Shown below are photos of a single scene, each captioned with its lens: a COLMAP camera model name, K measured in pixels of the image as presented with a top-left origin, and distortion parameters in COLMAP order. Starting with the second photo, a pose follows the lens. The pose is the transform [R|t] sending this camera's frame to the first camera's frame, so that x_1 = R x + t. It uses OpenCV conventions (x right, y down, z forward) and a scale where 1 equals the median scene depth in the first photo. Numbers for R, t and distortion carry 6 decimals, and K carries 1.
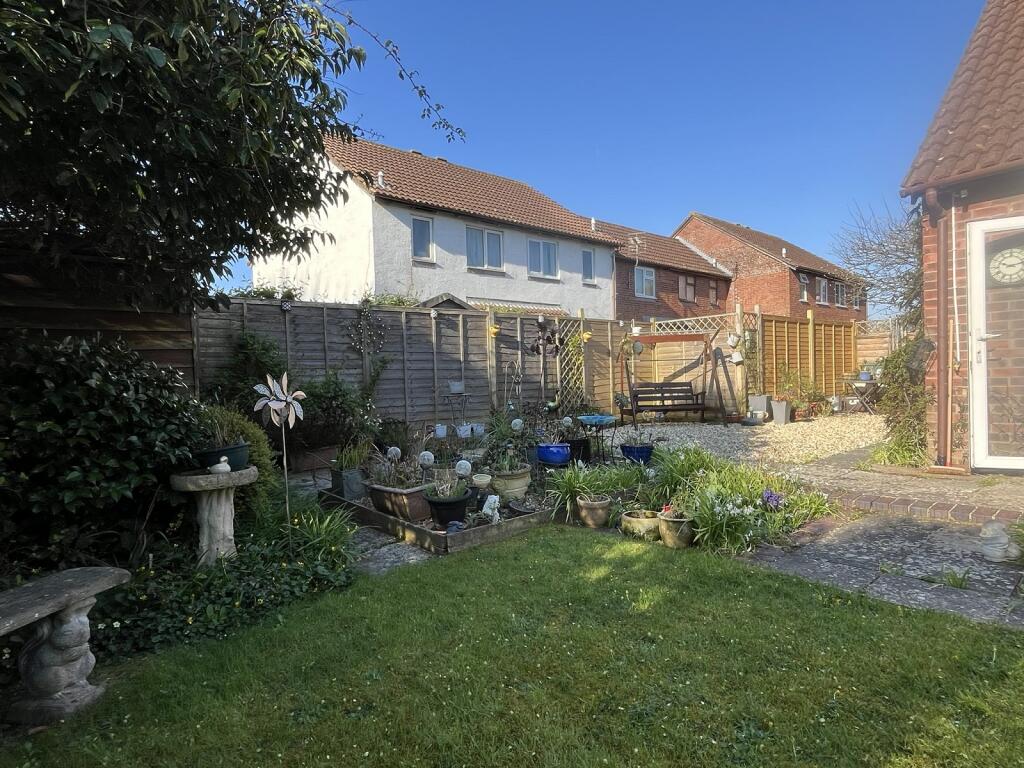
lens RADIAL K [[564.6, 0, 512.0], [0, 564.6, 384.0], [0, 0, 1]] dist [-0.000007, -0.001270]
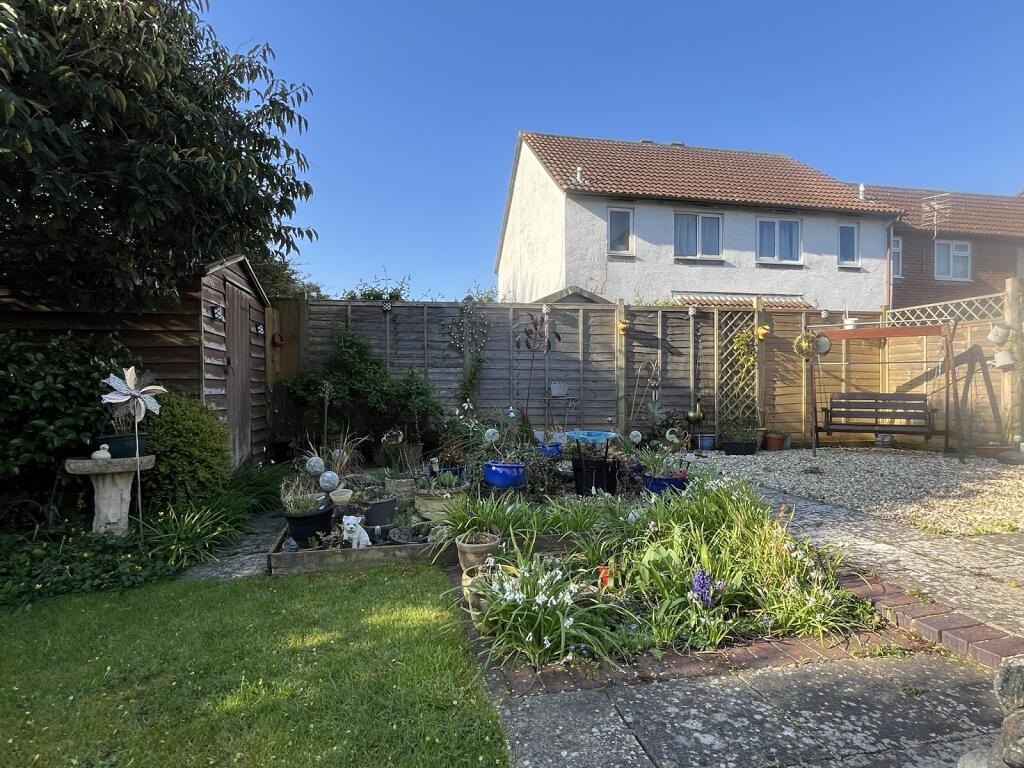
lens RADIAL K [[564.6, 0, 512.0], [0, 564.6, 384.0], [0, 0, 1]] dist [-0.000007, -0.001270]
pose [[0.872857, 0.028577, -0.487139, 0.215860], [-0.029721, 0.999544, 0.005381, -0.004670], [0.487070, 0.009781, 0.873308, 0.138446]]
